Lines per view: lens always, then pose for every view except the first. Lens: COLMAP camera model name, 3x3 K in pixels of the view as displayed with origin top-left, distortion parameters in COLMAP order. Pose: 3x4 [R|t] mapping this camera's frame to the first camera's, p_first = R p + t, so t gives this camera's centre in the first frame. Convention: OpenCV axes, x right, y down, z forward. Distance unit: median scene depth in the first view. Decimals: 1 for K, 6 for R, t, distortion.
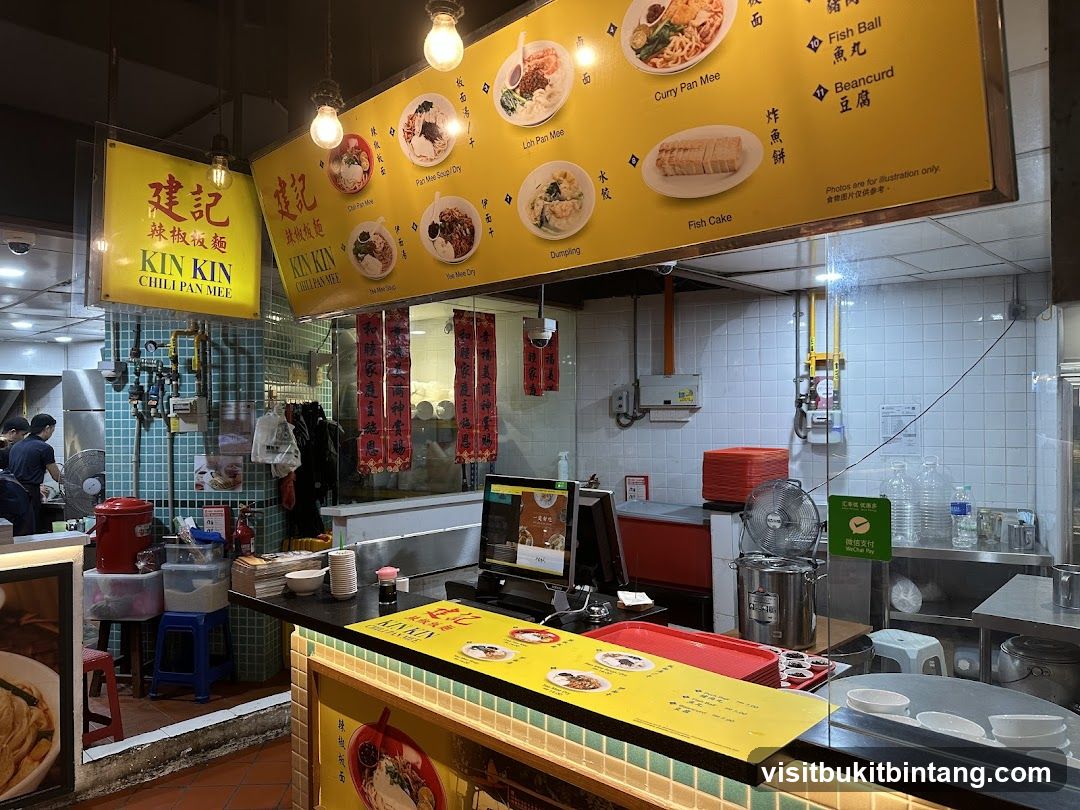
lens RADIAL K [[760.4, 0, 534.1], [0, 760.4, 415.2], [0, 0, 1]] dist [0.110859, -0.136914]
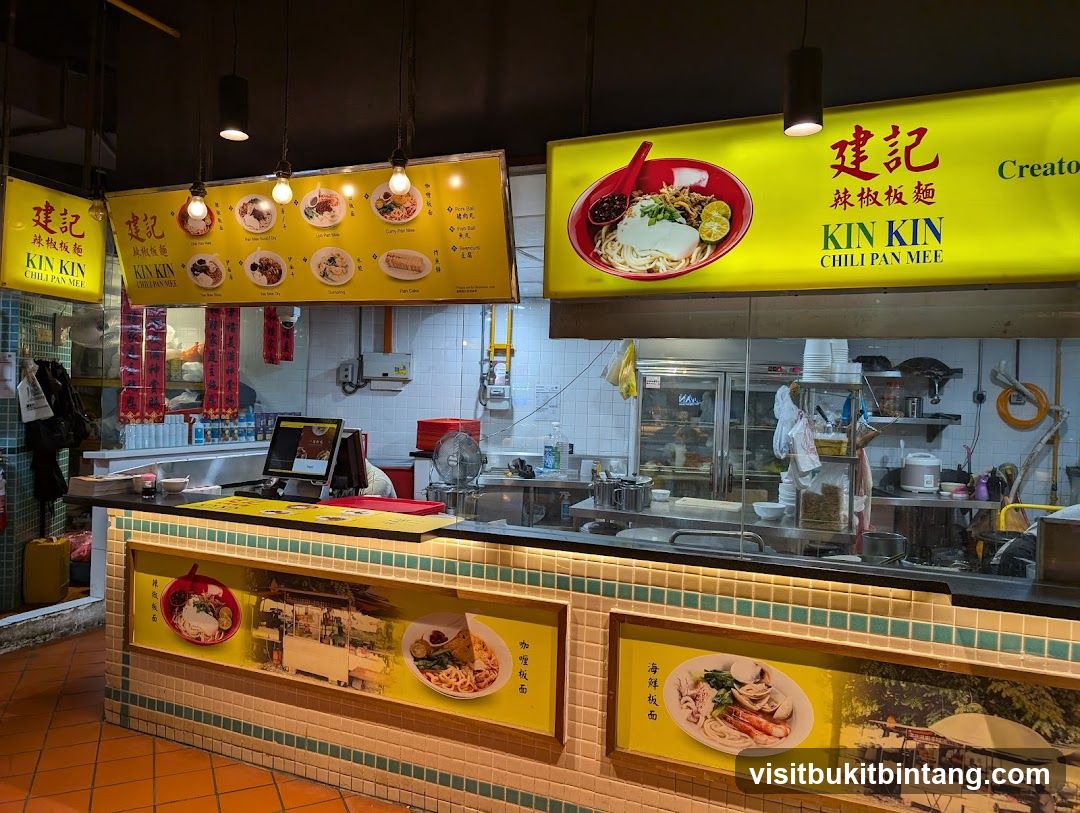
lens RADIAL K [[784.2, 0, 538.7], [0, 784.2, 402.0], [0, 0, 1]] dist [0.002440, -0.001596]
pose [[0.932108, 0.031249, 0.360830, -0.122624], [-0.036819, 0.999285, 0.008573, 0.017486], [-0.360304, -0.021277, 0.932592, -0.669014]]
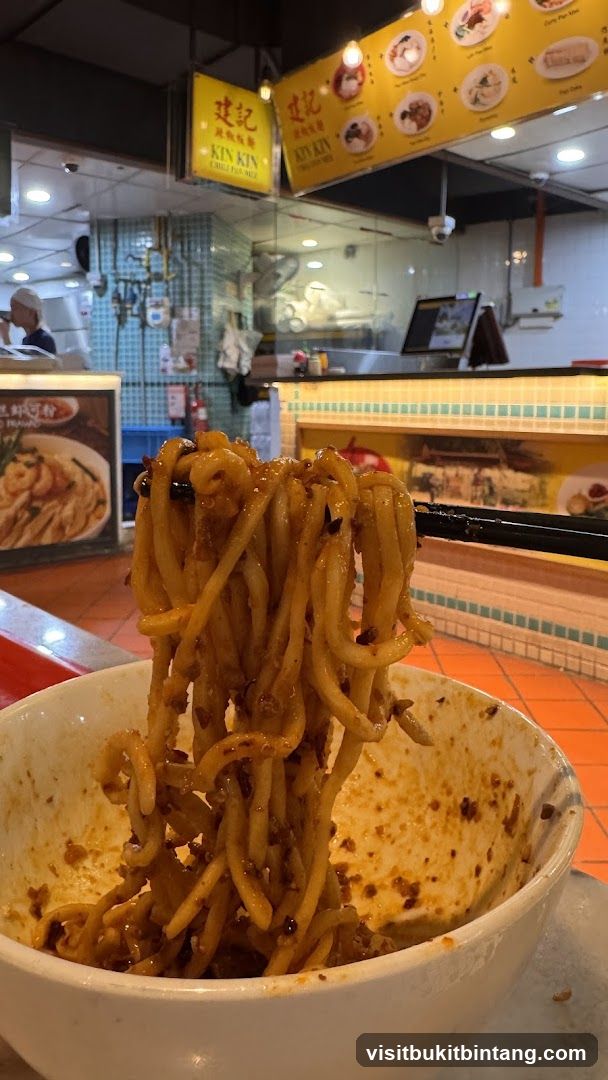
lens RADIAL K [[769.3, 0, 304.7], [0, 769.3, 488.0], [0, 0, 1]] dist [-0.011678, -0.008251]
pose [[0.994058, 0.023622, -0.106260, -0.114468], [-0.011209, 0.993194, 0.115931, 0.289510], [0.108275, -0.114051, 0.987557, -0.596431]]
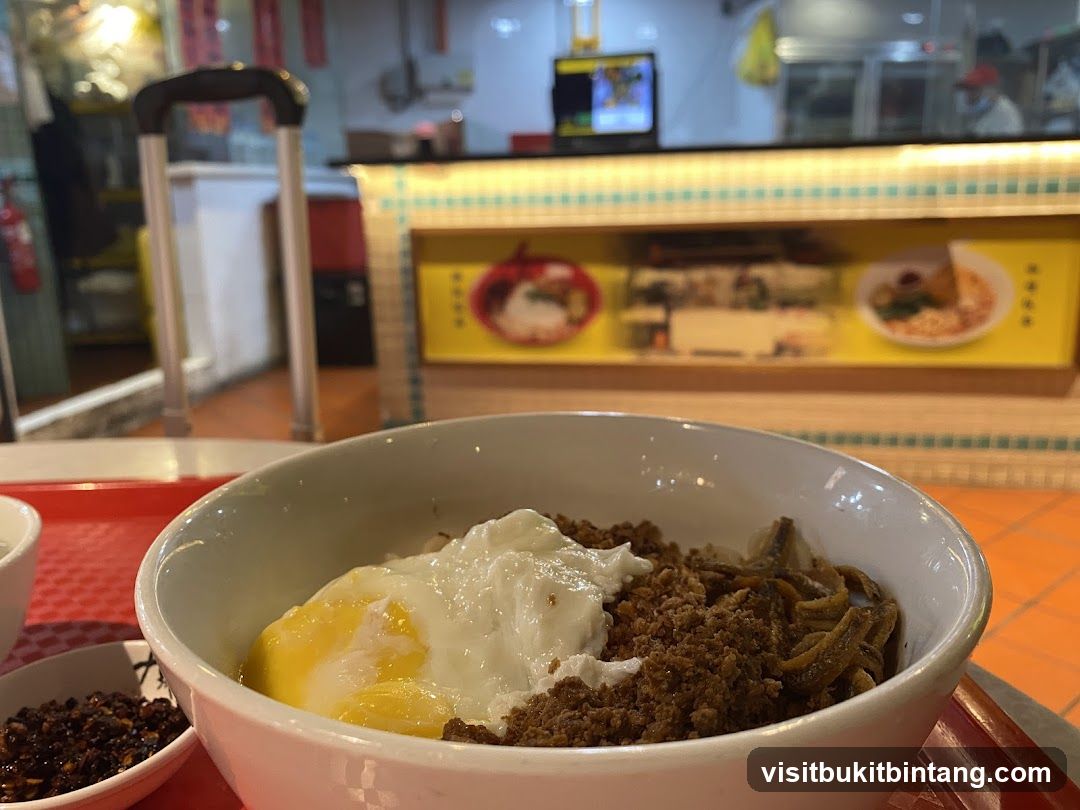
lens RADIAL K [[784.2, 0, 538.7], [0, 784.2, 400.5], [0, 0, 1]] dist [0.002440, -0.001596]
pose [[0.832475, -0.169405, 0.527530, -0.813264], [0.029639, 0.964364, 0.262913, 0.287510], [-0.553269, -0.203233, 0.807830, -0.026872]]
